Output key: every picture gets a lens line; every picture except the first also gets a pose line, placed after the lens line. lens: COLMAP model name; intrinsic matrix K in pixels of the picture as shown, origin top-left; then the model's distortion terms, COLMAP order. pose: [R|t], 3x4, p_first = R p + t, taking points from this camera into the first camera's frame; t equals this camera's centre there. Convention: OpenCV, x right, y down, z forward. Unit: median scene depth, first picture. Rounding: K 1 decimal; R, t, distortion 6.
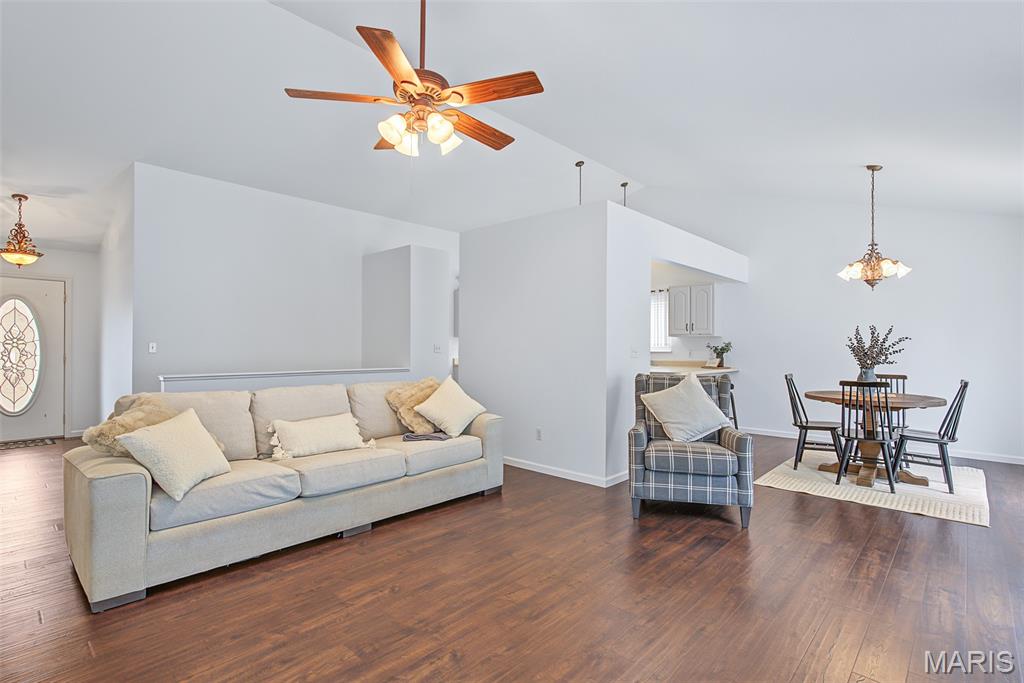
lens RADIAL K [[498.1, 0, 514.2], [0, 498.1, 340.5], [0, 0, 1]] dist [-0.010551, 0.003775]
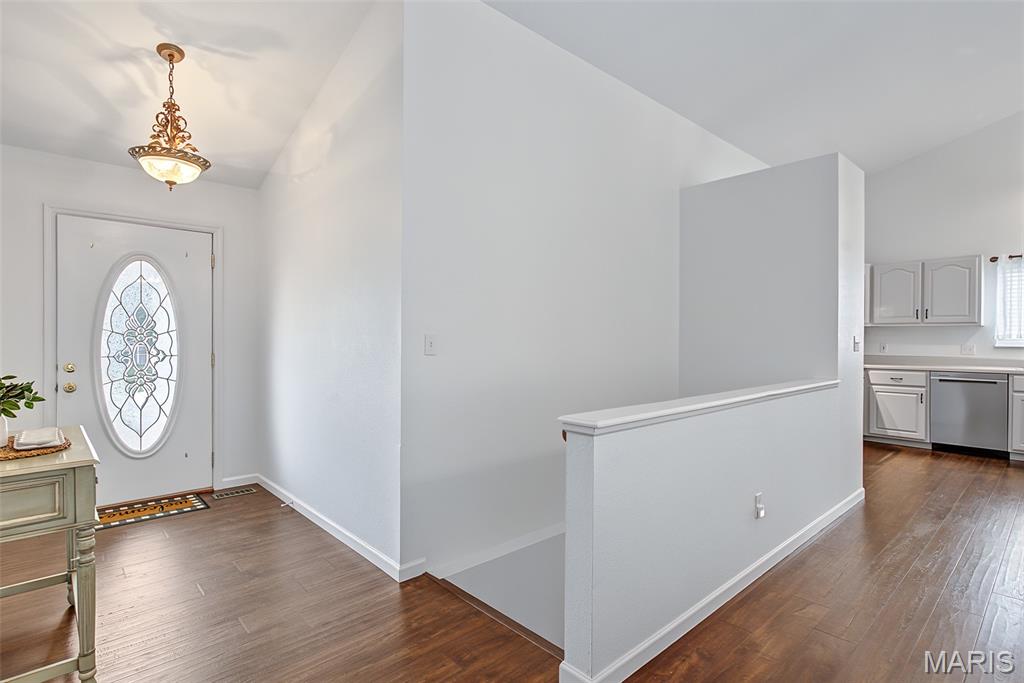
lens RADIAL K [[498.1, 0, 507.8], [0, 498.1, 339.7], [0, 0, 1]] dist [-0.010551, 0.003775]
pose [[0.997942, -0.000599, -0.064120, -0.618279], [0.001213, 0.999954, 0.009544, 0.006698], [0.064112, -0.009602, 0.997897, 0.505919]]
